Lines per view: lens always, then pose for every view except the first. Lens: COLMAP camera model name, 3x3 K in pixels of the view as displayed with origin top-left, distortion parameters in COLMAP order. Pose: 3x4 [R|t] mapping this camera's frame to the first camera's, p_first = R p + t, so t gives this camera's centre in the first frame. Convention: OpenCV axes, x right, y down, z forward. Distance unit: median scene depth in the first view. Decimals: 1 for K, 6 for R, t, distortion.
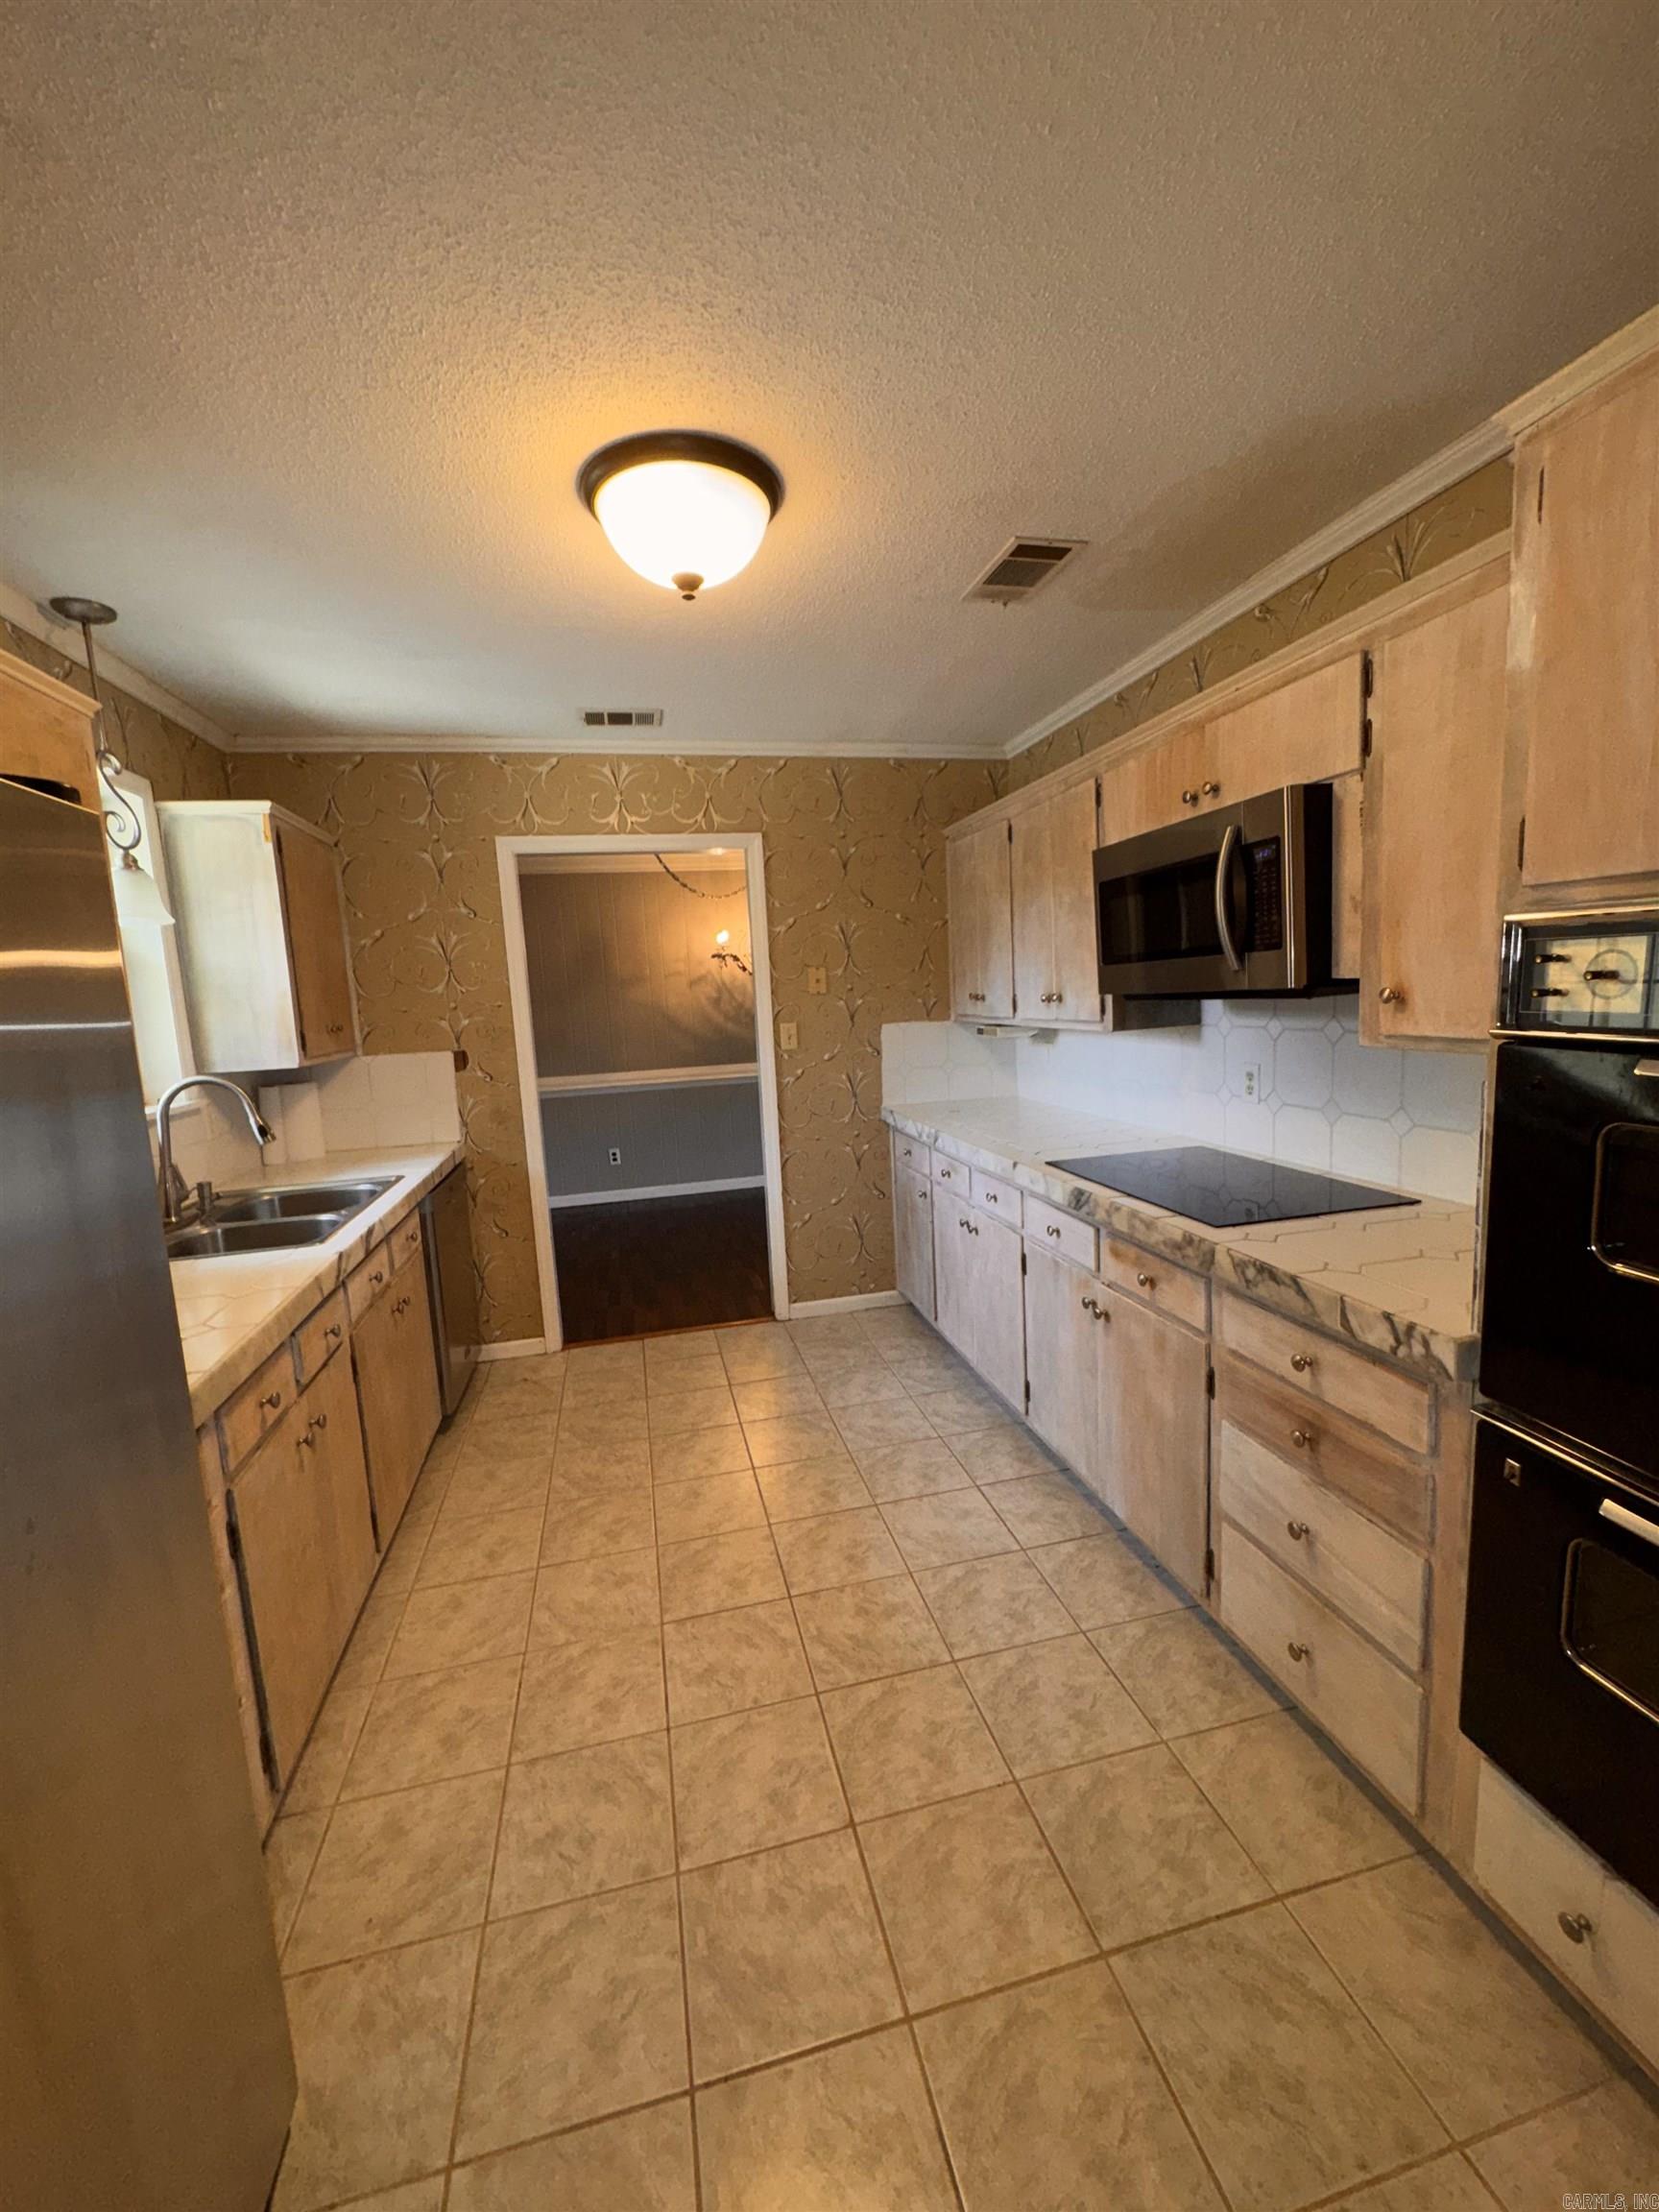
lens RADIAL K [[877.1, 0, 836.1], [0, 877.1, 1094.7], [0, 0, 1]] dist [-0.007100, 0.000861]
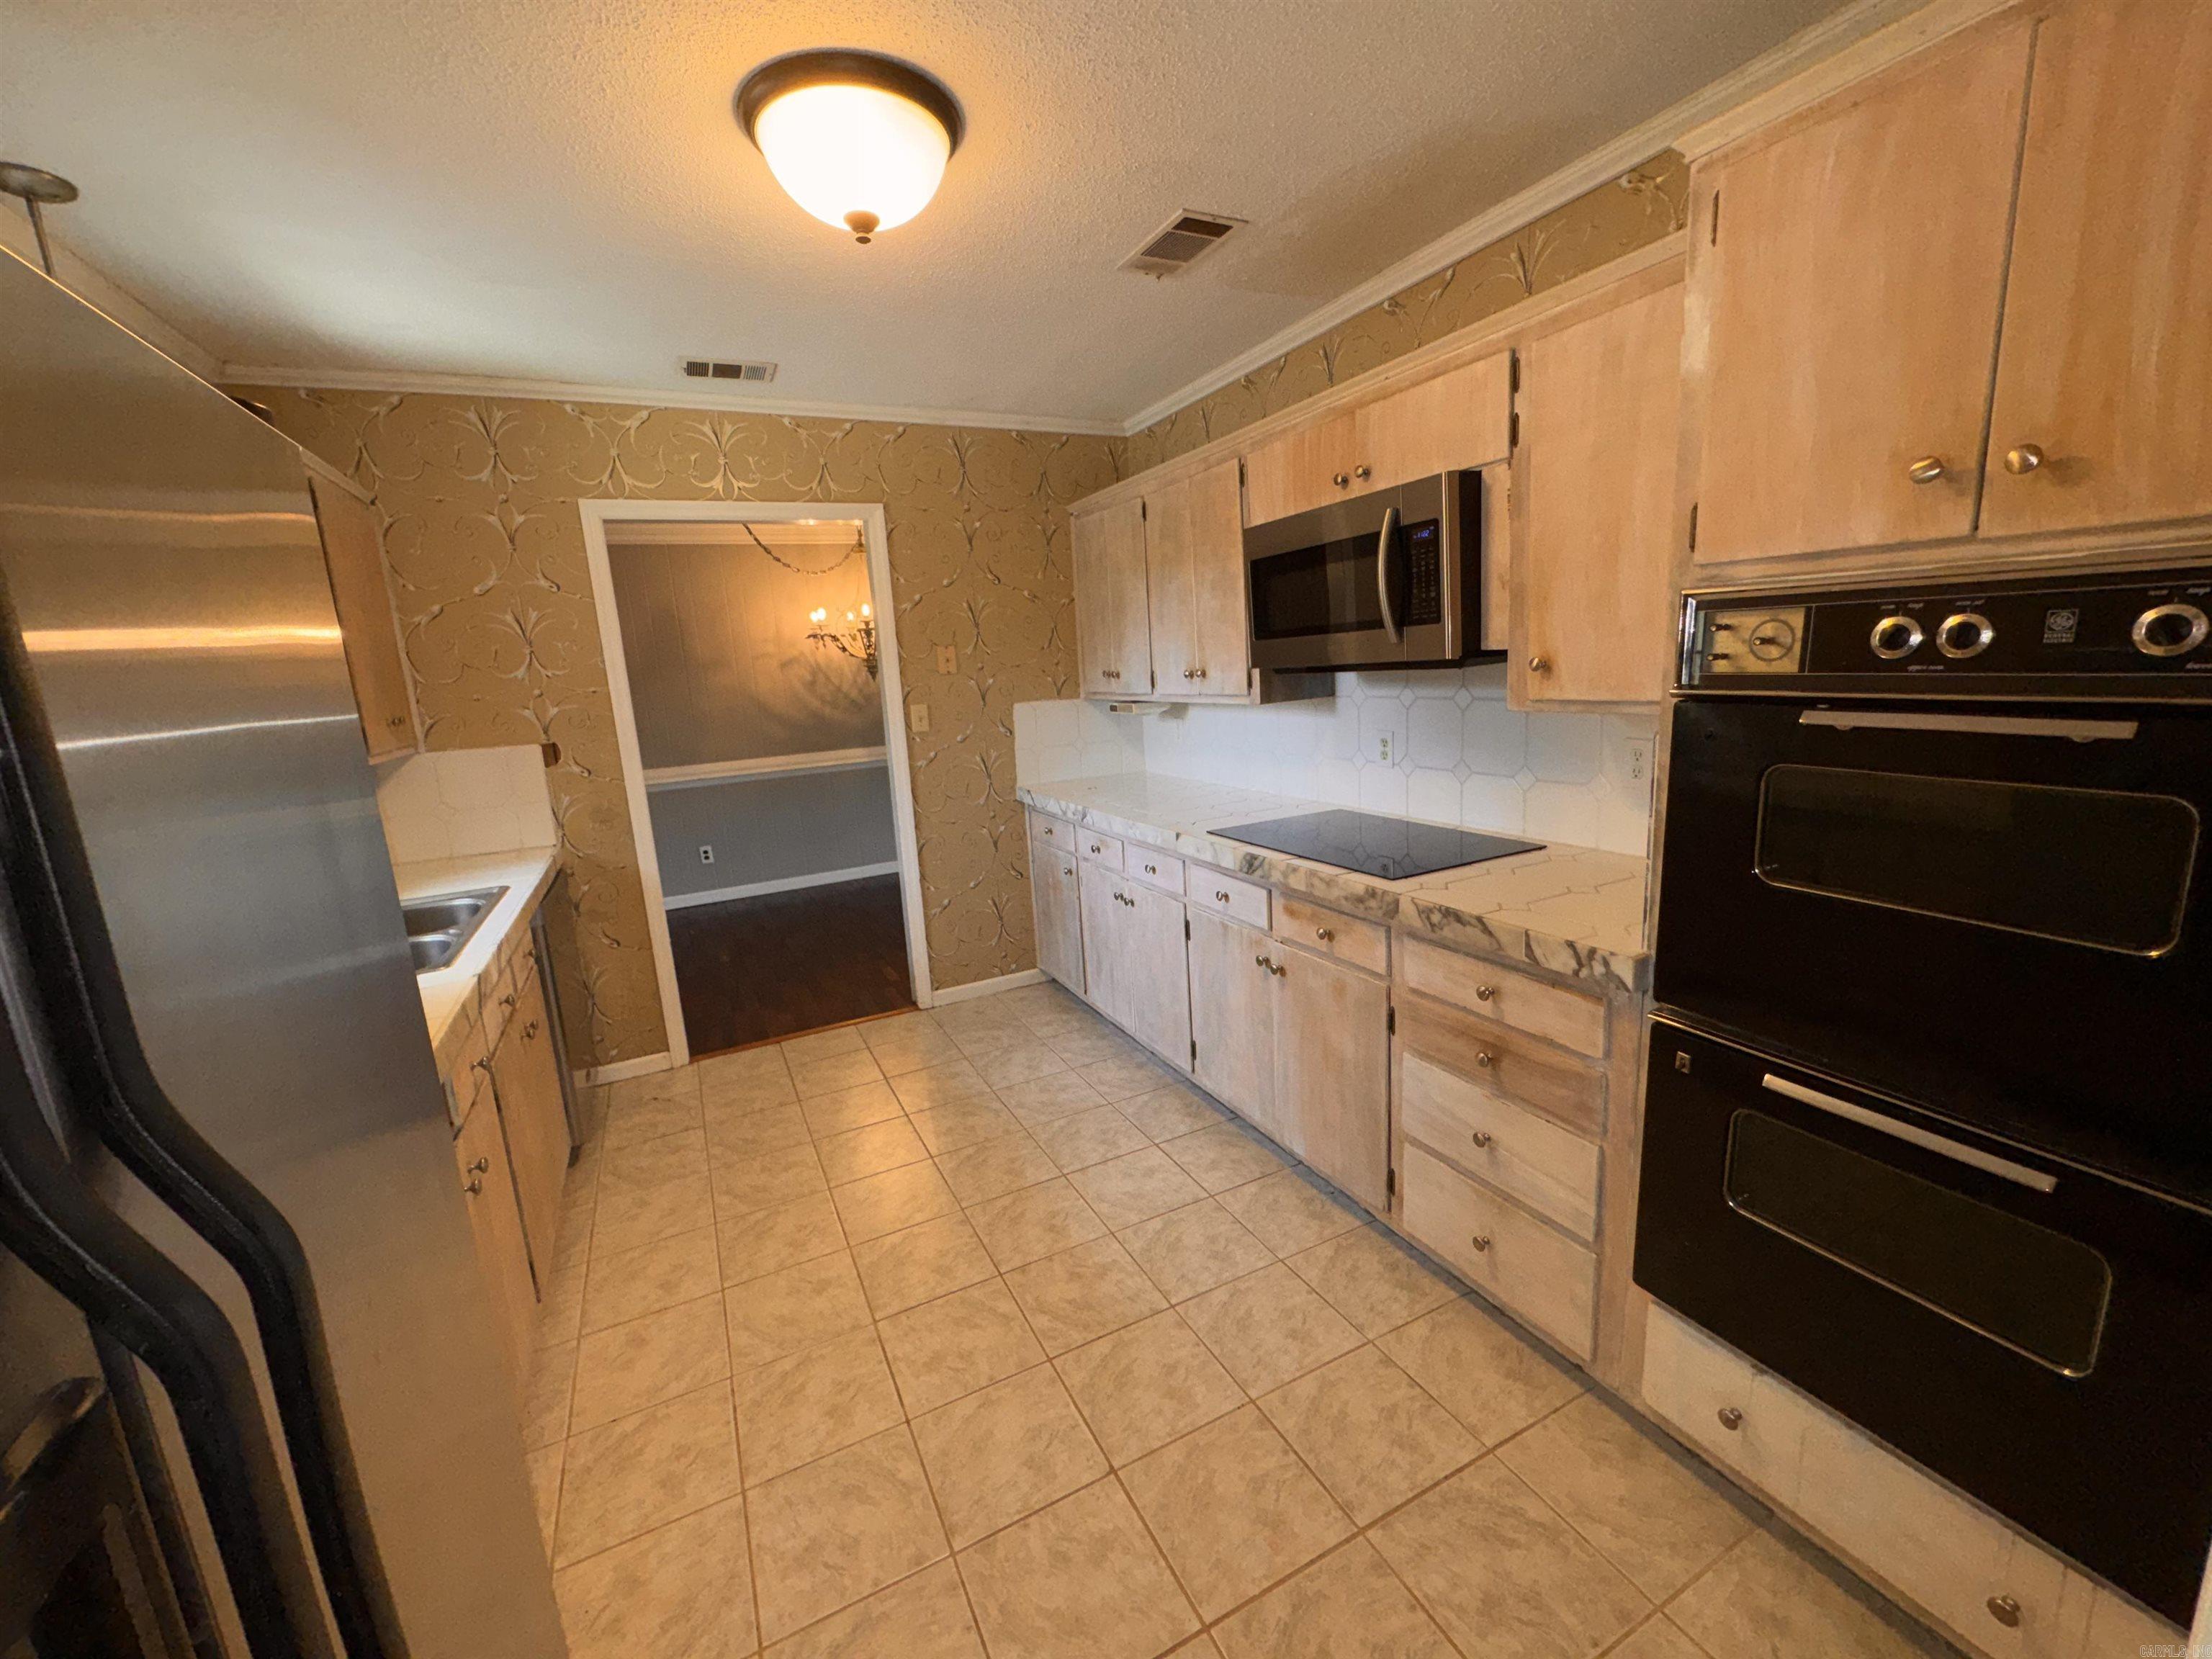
lens RADIAL K [[877.1, 0, 1107.7], [0, 877.1, 819.4], [0, 0, 1]] dist [-0.007100, 0.000861]
pose [[0.973771, -0.049928, 0.221987, -0.136038], [0.039177, 0.997848, 0.052576, 0.003920], [-0.224134, -0.042500, 0.973631, 0.014732]]
